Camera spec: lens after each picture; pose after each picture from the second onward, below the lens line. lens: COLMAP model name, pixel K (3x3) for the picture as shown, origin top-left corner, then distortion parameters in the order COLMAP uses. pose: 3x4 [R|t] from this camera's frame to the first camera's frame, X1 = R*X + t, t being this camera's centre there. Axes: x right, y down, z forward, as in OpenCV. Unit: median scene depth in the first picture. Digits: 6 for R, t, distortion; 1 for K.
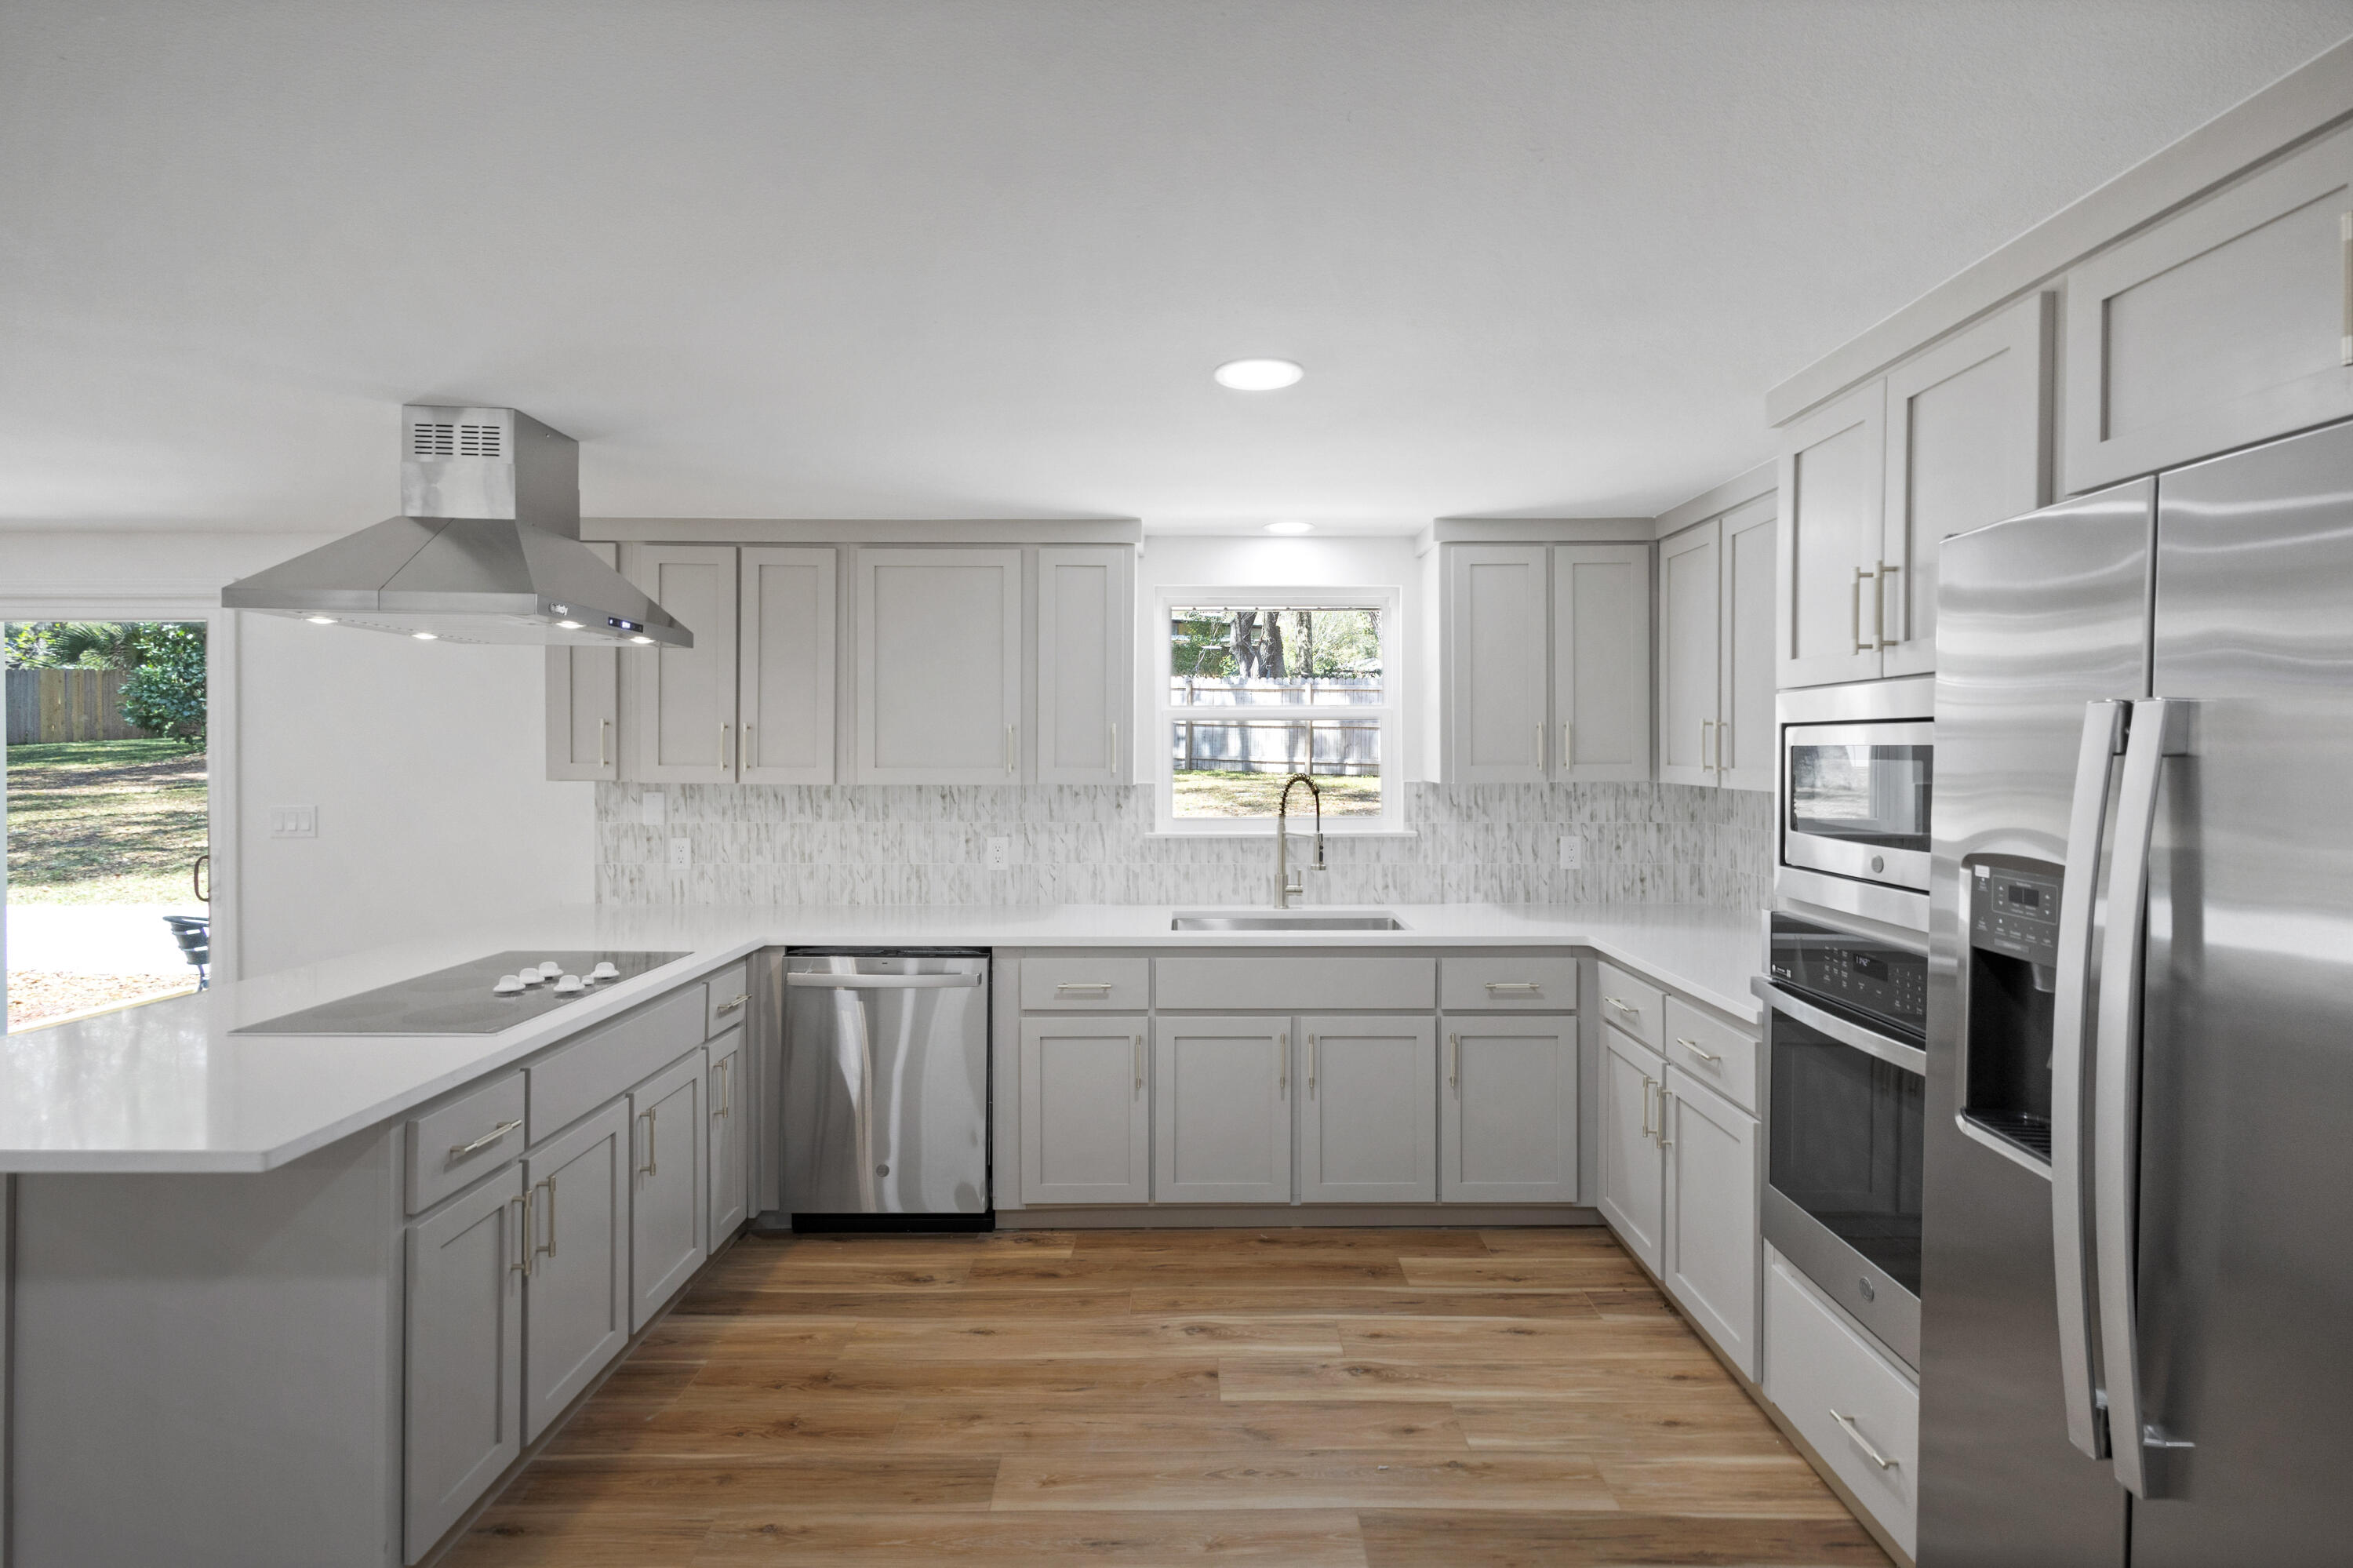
lens RADIAL K [[1096.8, 0, 1169.8], [0, 1096.8, 762.0], [0, 0, 1]] dist [0.011441, -0.004160]
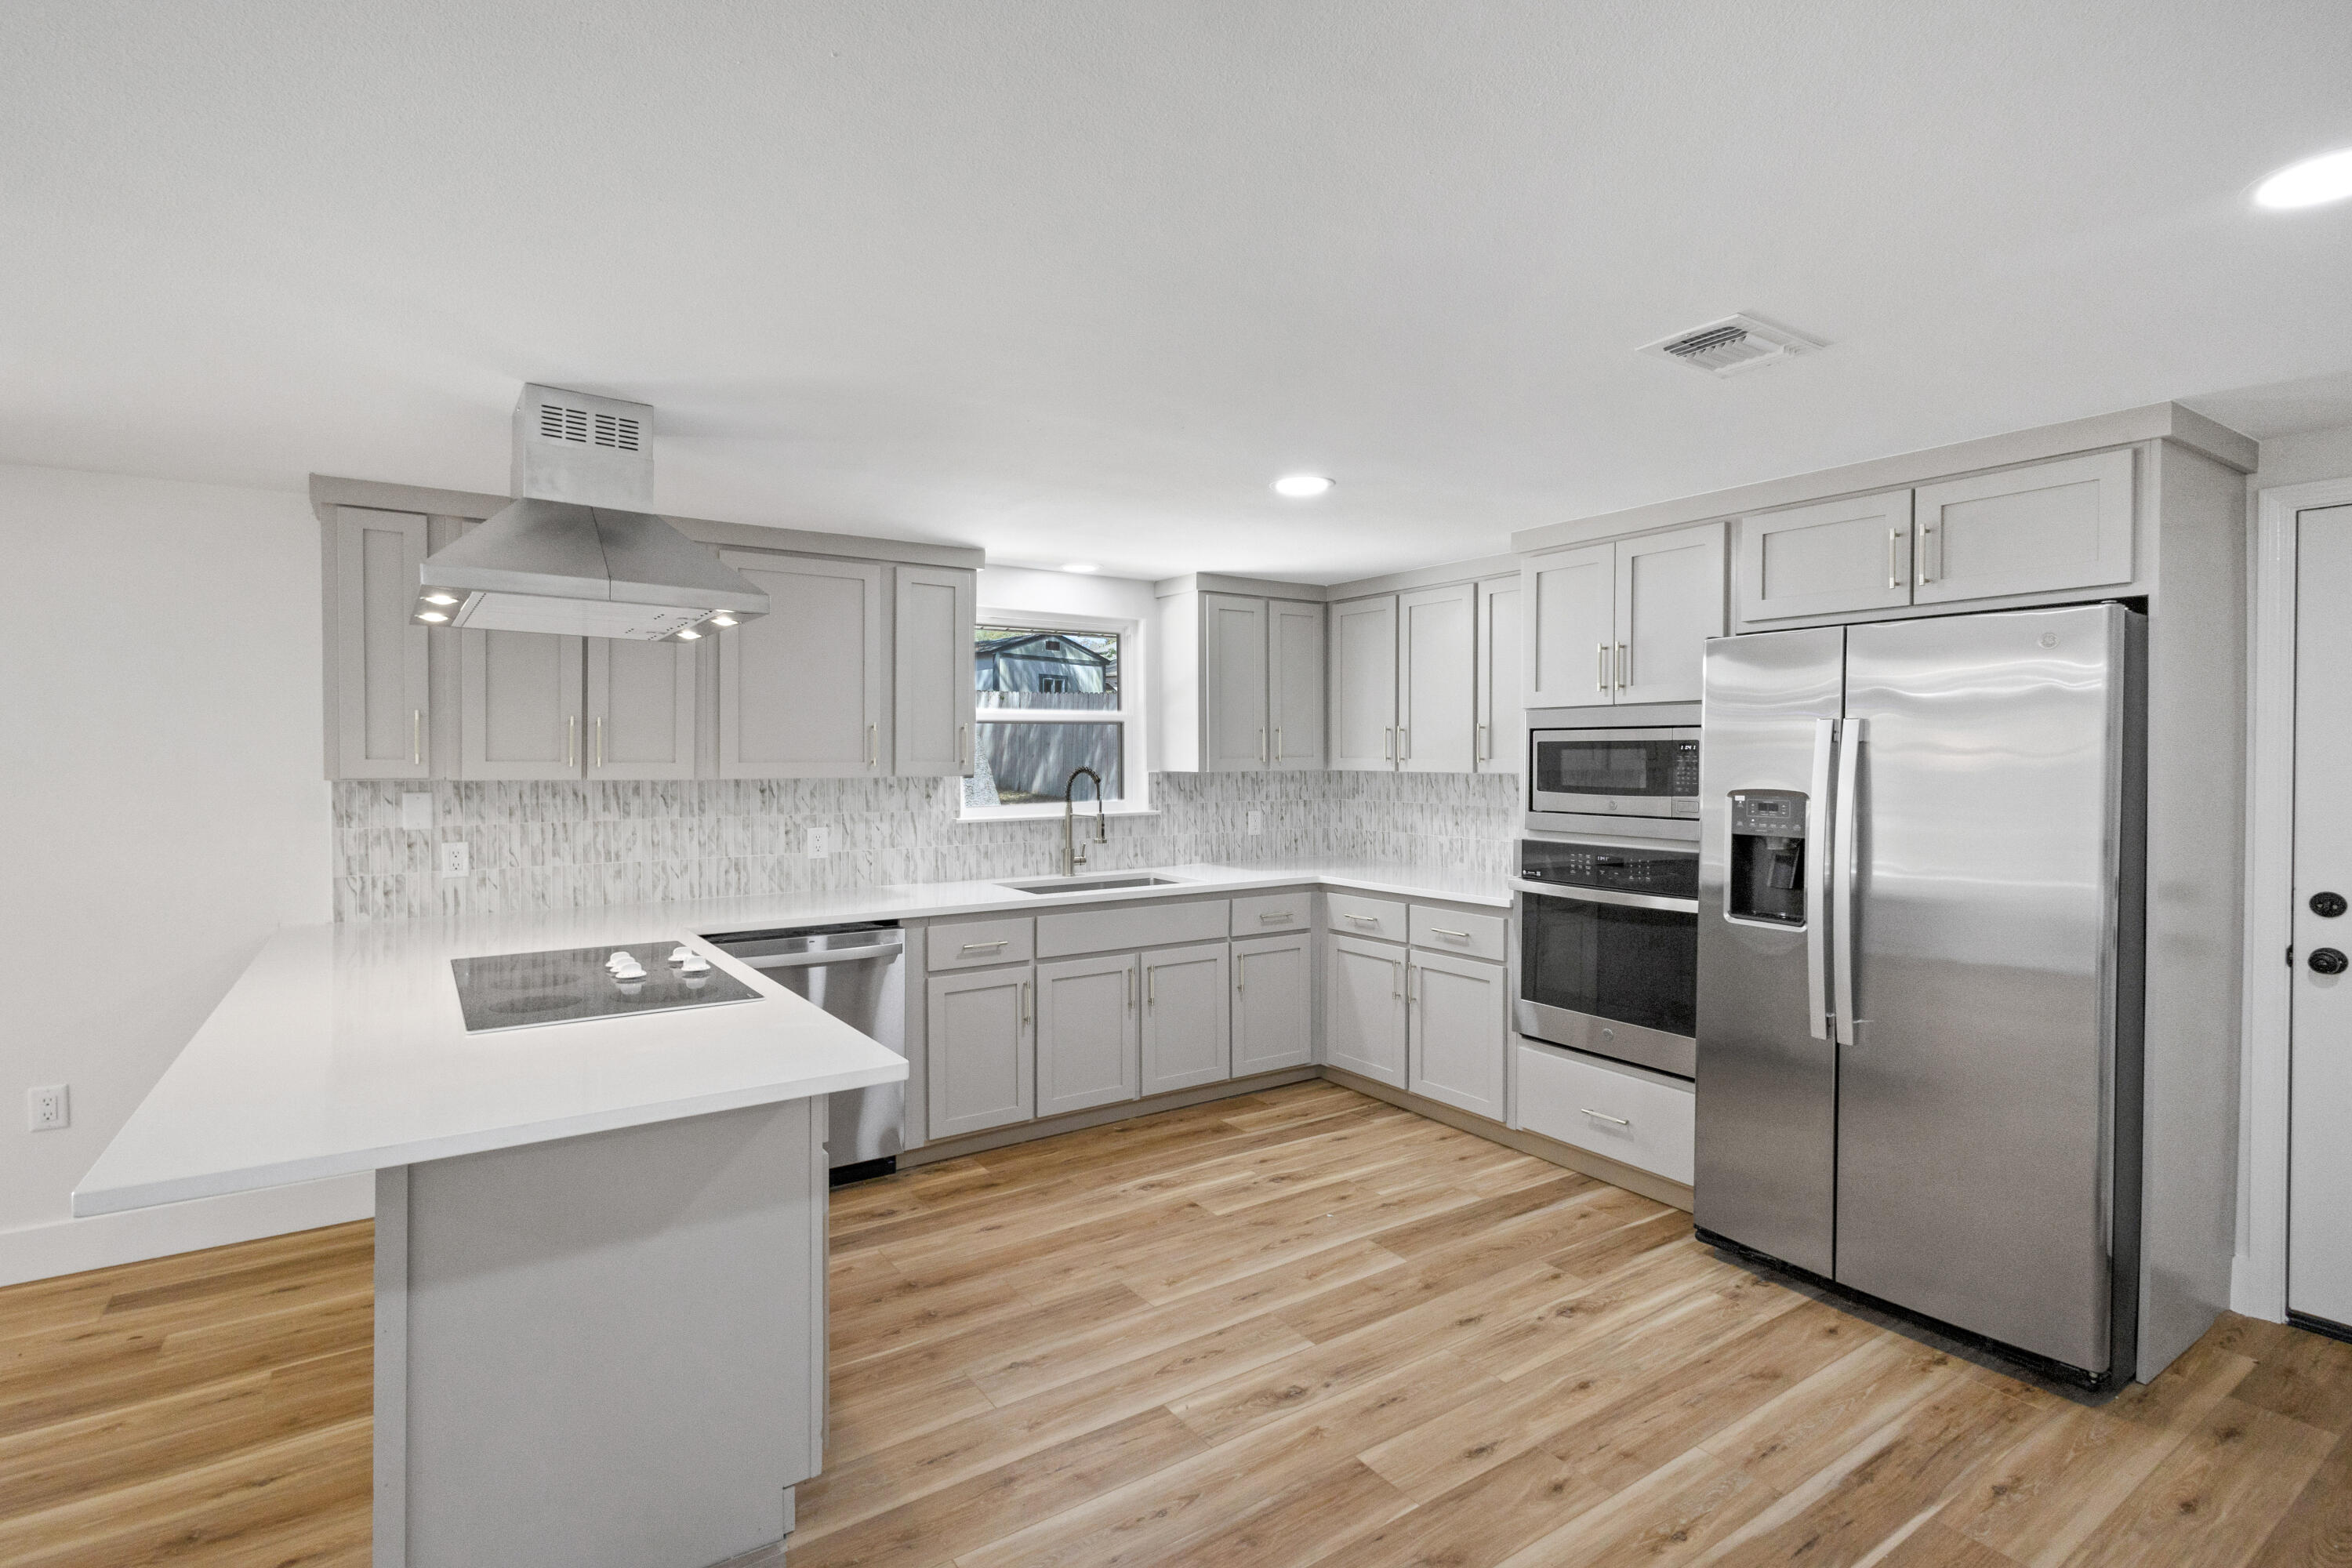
lens RADIAL K [[1096.3, 0, 1085.9], [0, 1096.3, 776.4], [0, 0, 1]] dist [0.011441, -0.004160]
pose [[0.852257, -0.010066, 0.523027, -0.605284], [0.006435, 0.999941, 0.008758, 0.012761], [-0.523084, -0.004098, 0.852271, -0.063112]]
